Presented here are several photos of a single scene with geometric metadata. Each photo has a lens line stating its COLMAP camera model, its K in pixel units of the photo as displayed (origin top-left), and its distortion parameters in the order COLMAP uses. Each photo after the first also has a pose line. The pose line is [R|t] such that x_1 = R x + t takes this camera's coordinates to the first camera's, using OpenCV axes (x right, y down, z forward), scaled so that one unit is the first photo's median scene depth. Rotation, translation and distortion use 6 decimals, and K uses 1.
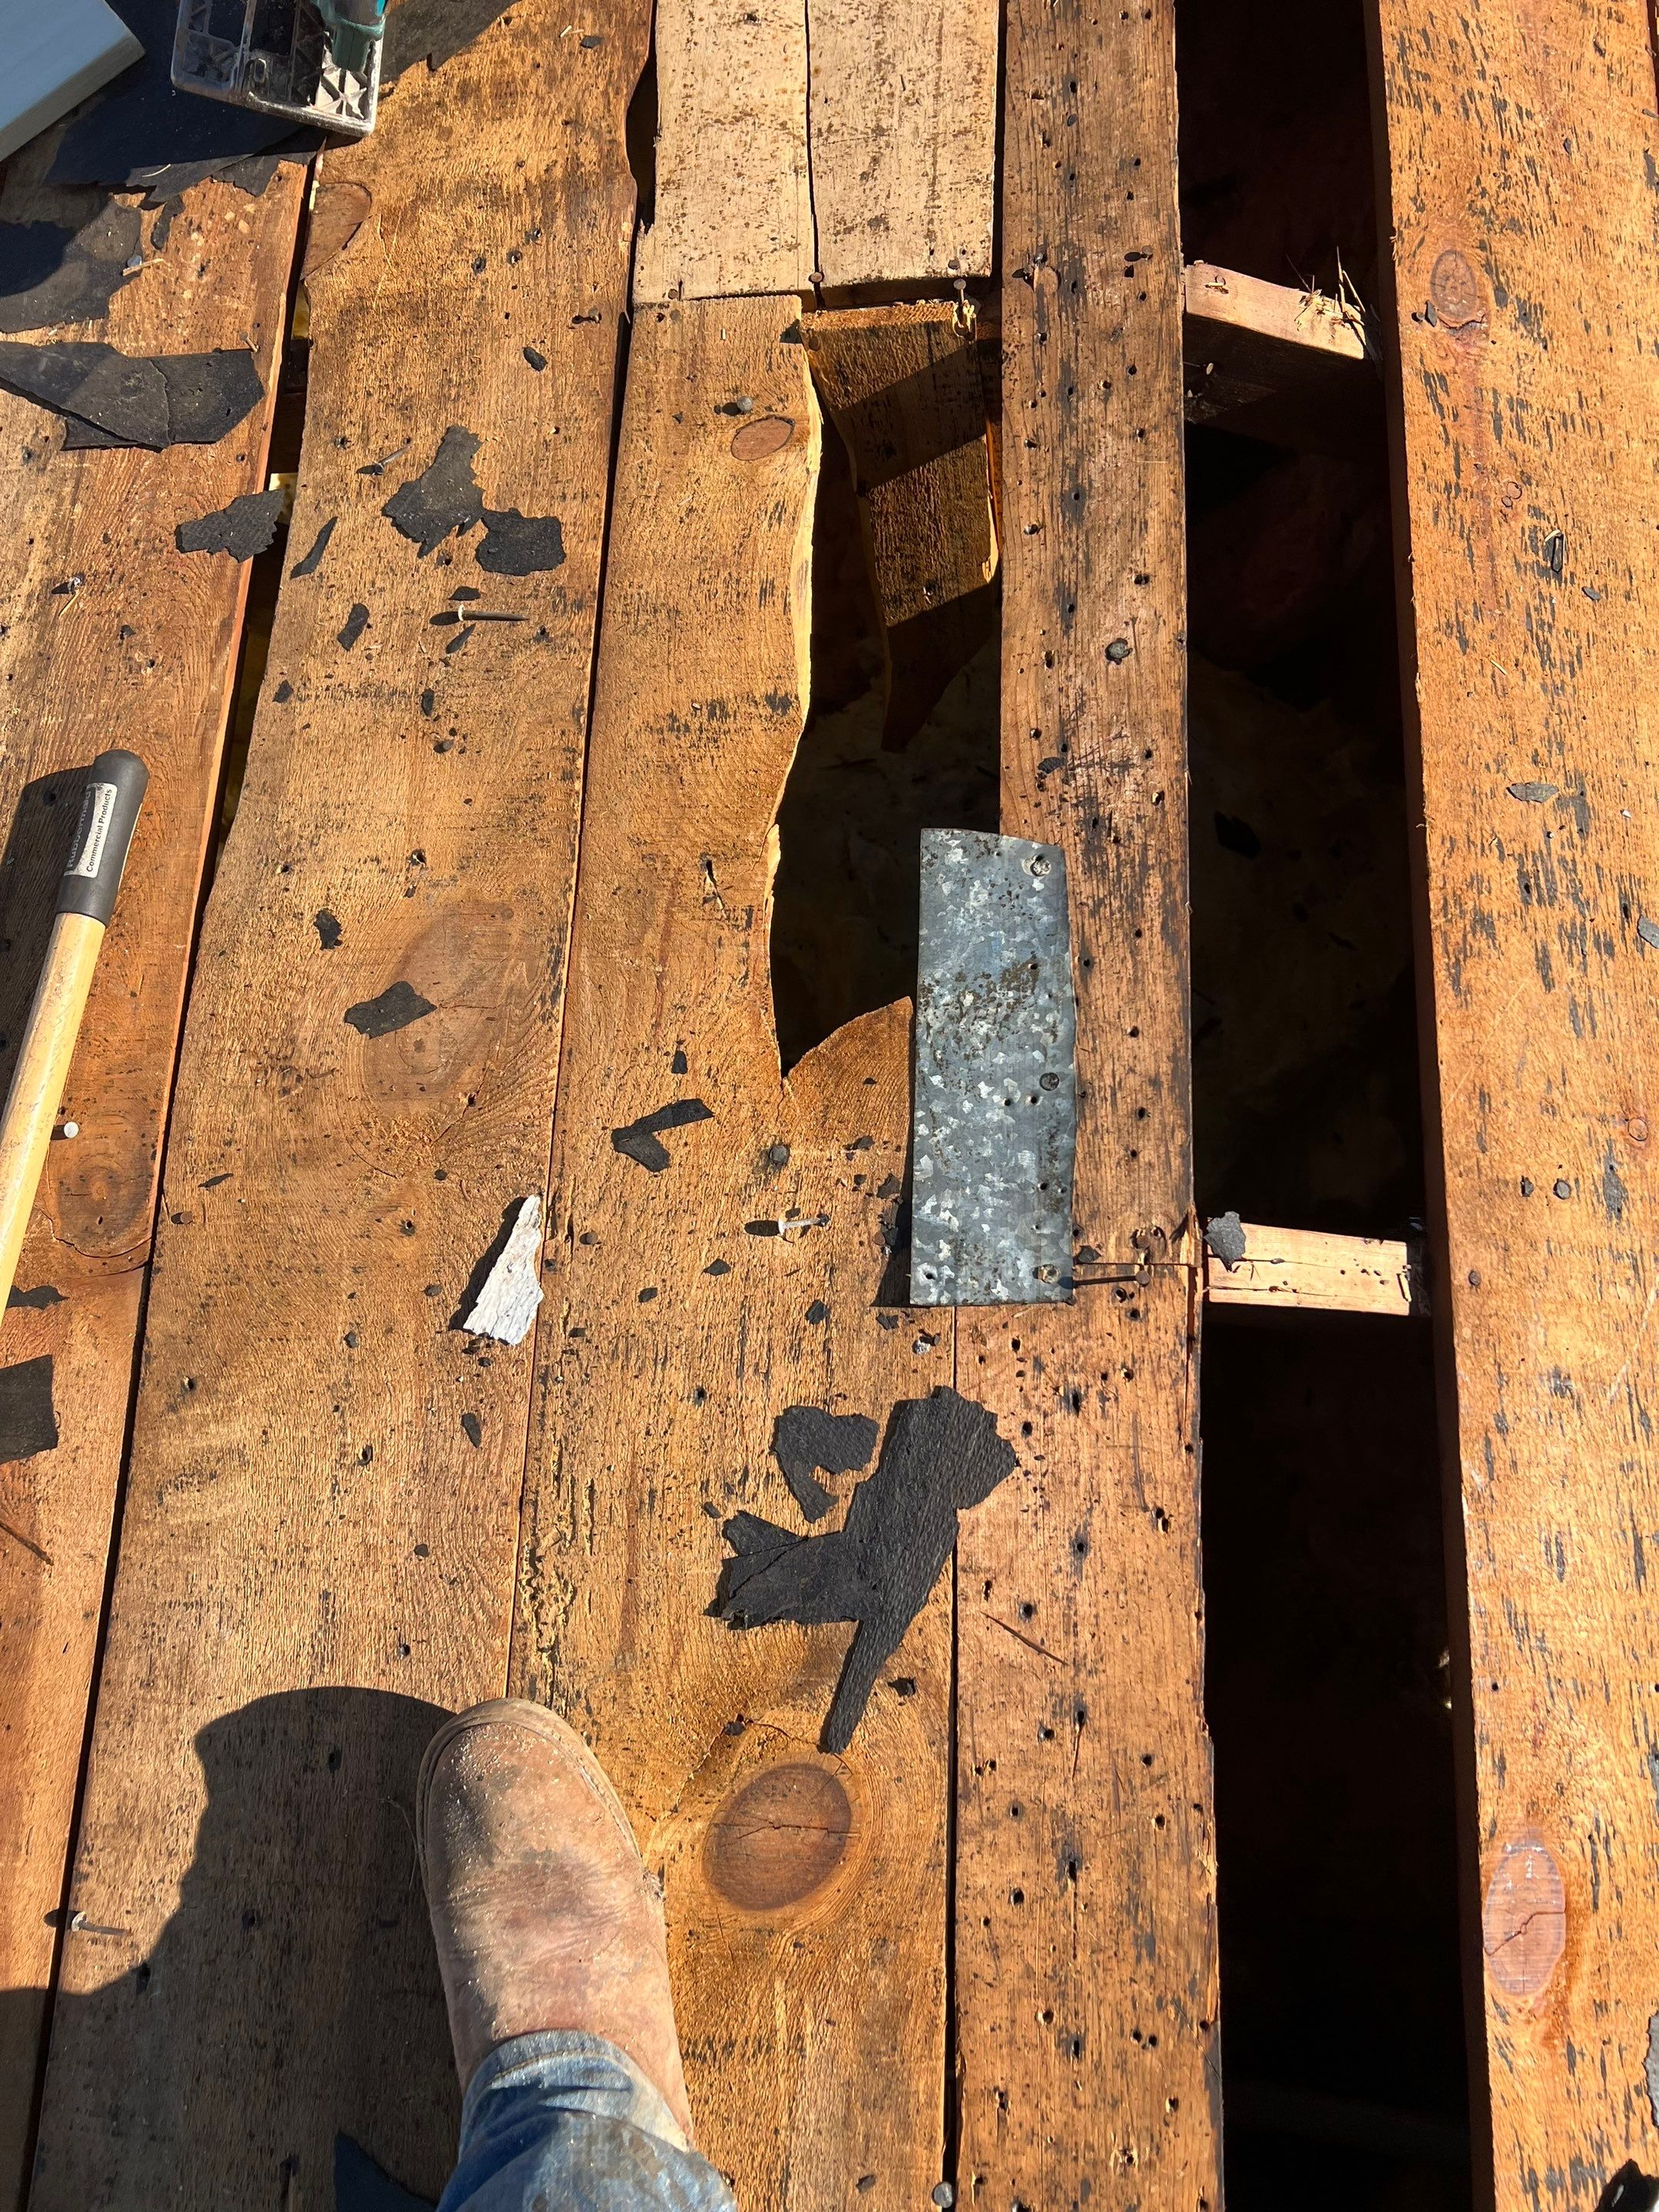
lens RADIAL K [[1763.4, 0, 829.5], [0, 1763.4, 1106.0], [0, 0, 1]] dist [0.063699, -0.139774]
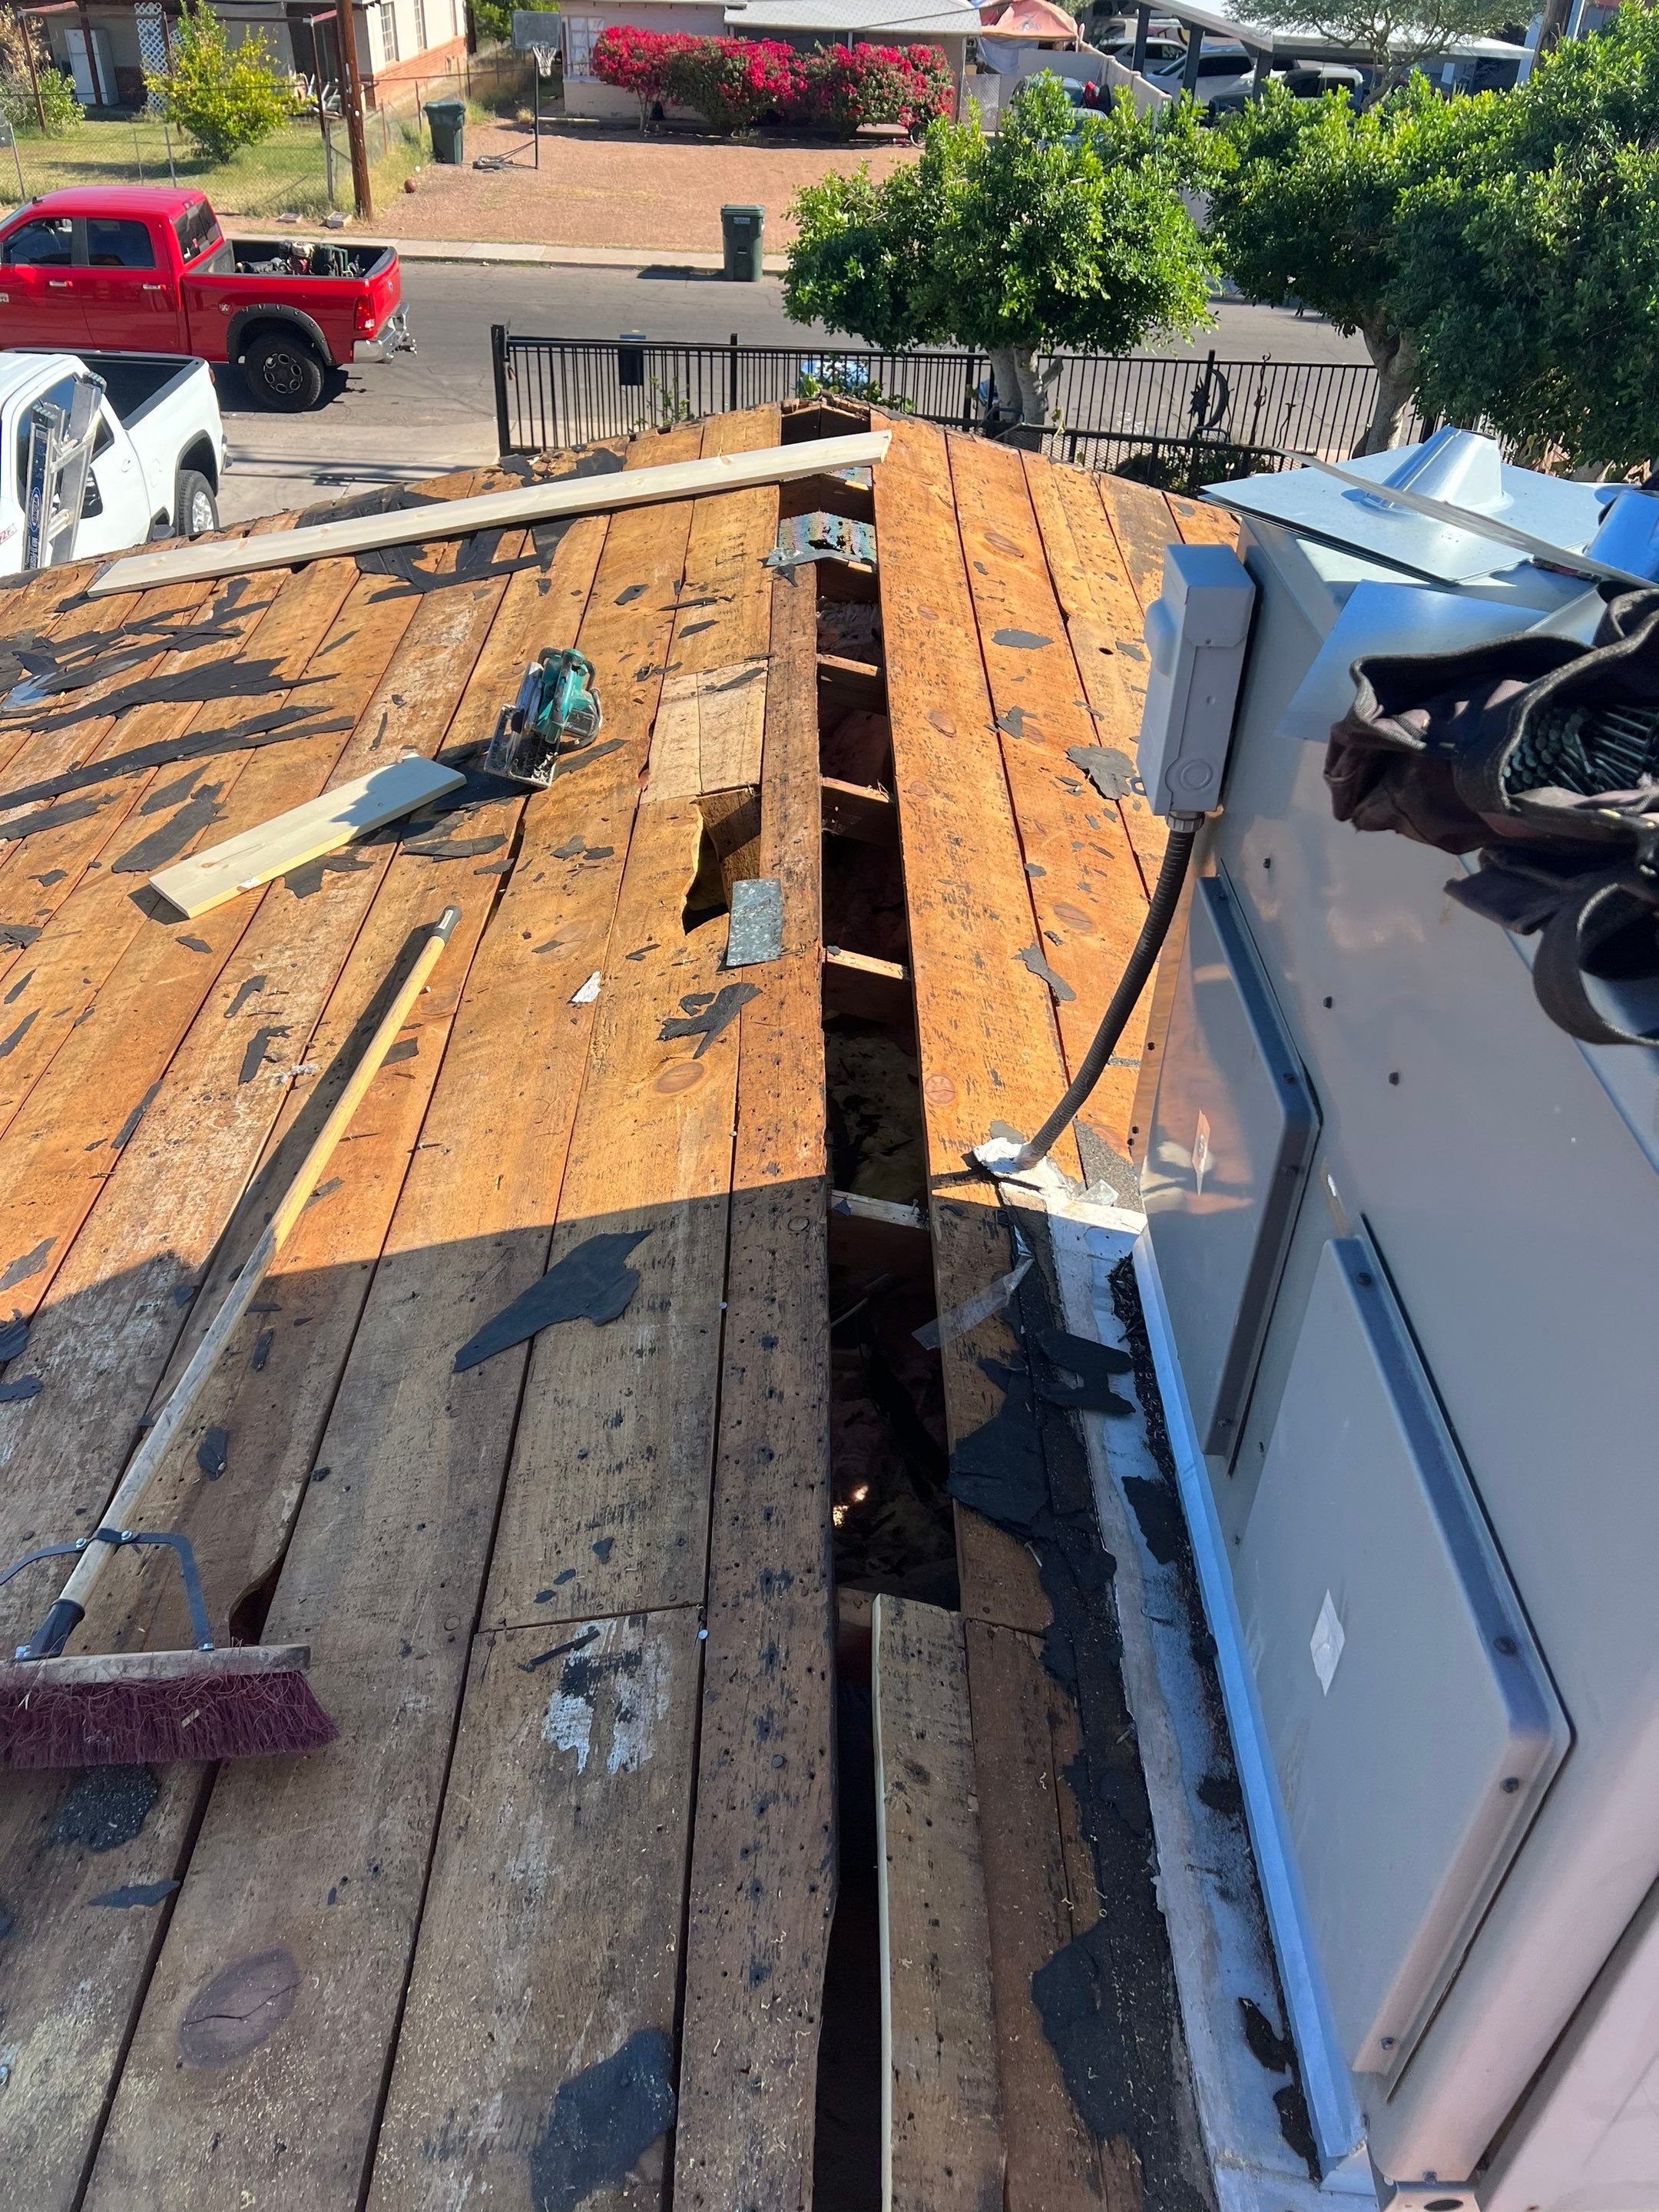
lens RADIAL K [[1665.4, 0, 829.5], [0, 1665.4, 1106.0], [0, 0, 1]] dist [0.075076, -0.087859]
pose [[0.998700, -0.046370, 0.021170, 0.132841], [0.049449, 0.780498, -0.623199, 1.833184], [0.012374, 0.623436, 0.781777, -0.924486]]
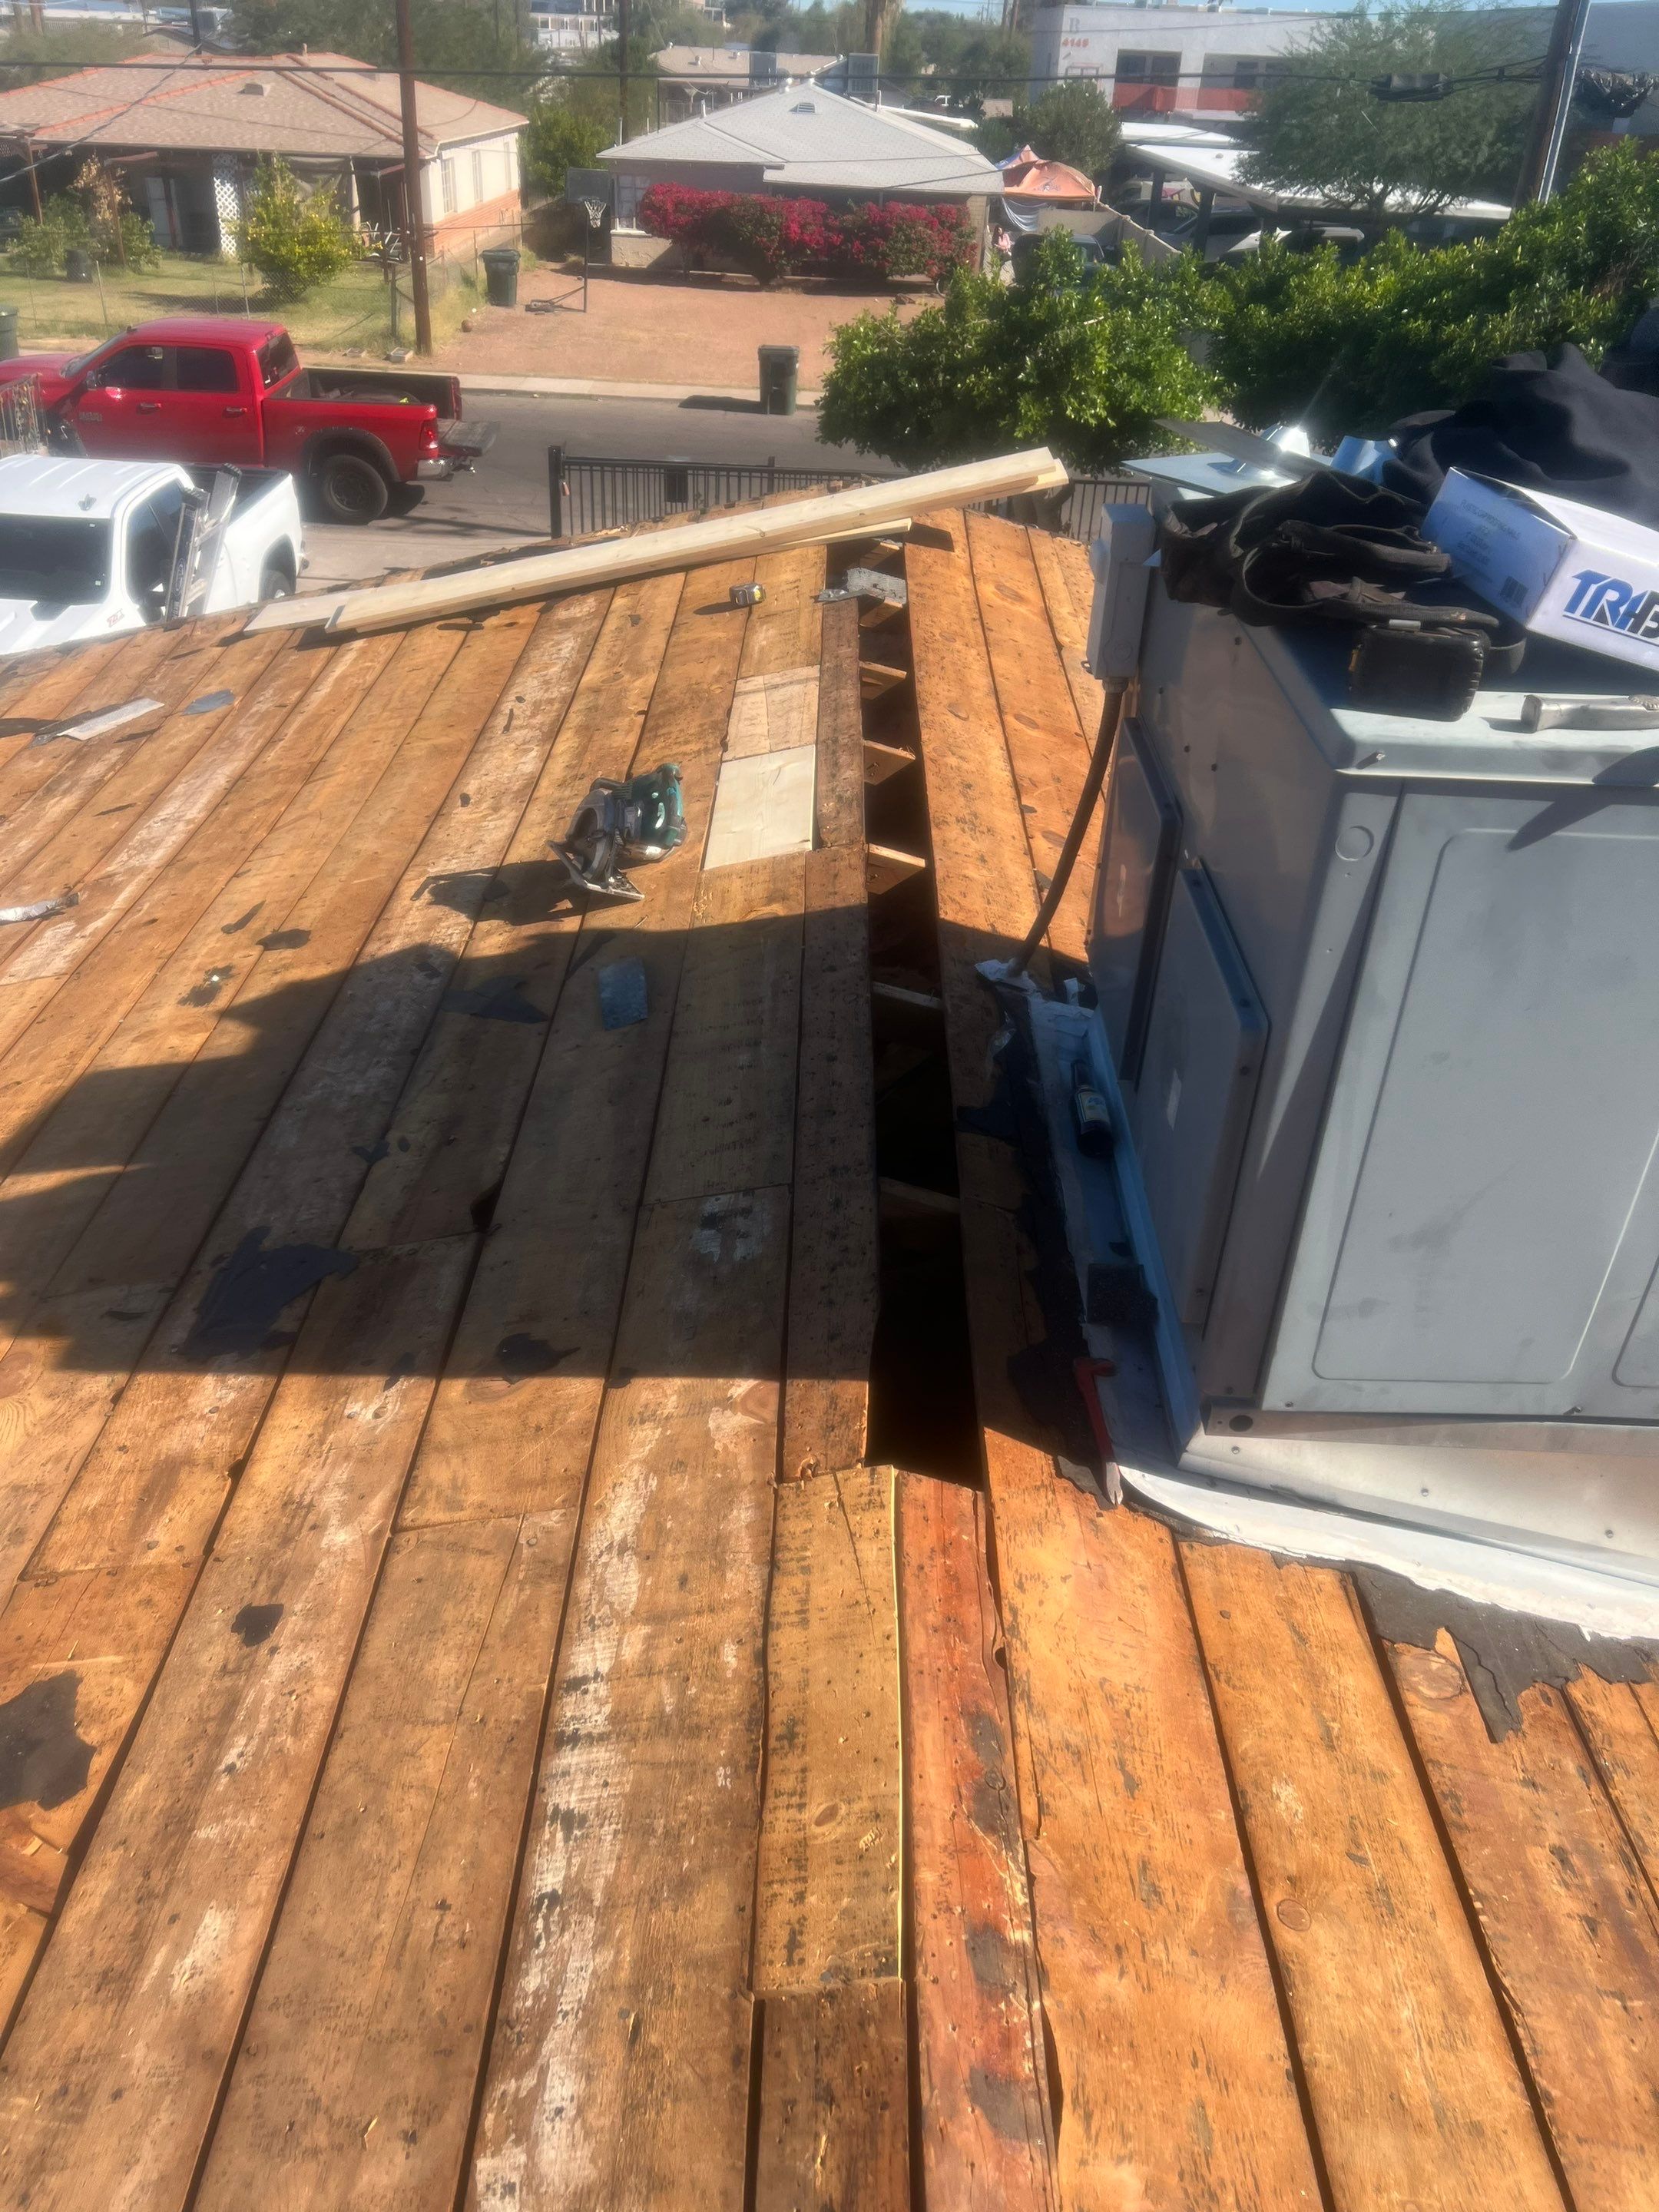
lens RADIAL K [[1665.4, 0, 829.5], [0, 1665.4, 1106.0], [0, 0, 1]] dist [0.075076, -0.087859]
pose [[0.999468, -0.028951, 0.015043, 0.046743], [0.031499, 0.736112, -0.676126, 2.749005], [0.008501, 0.676240, 0.736632, -1.232013]]
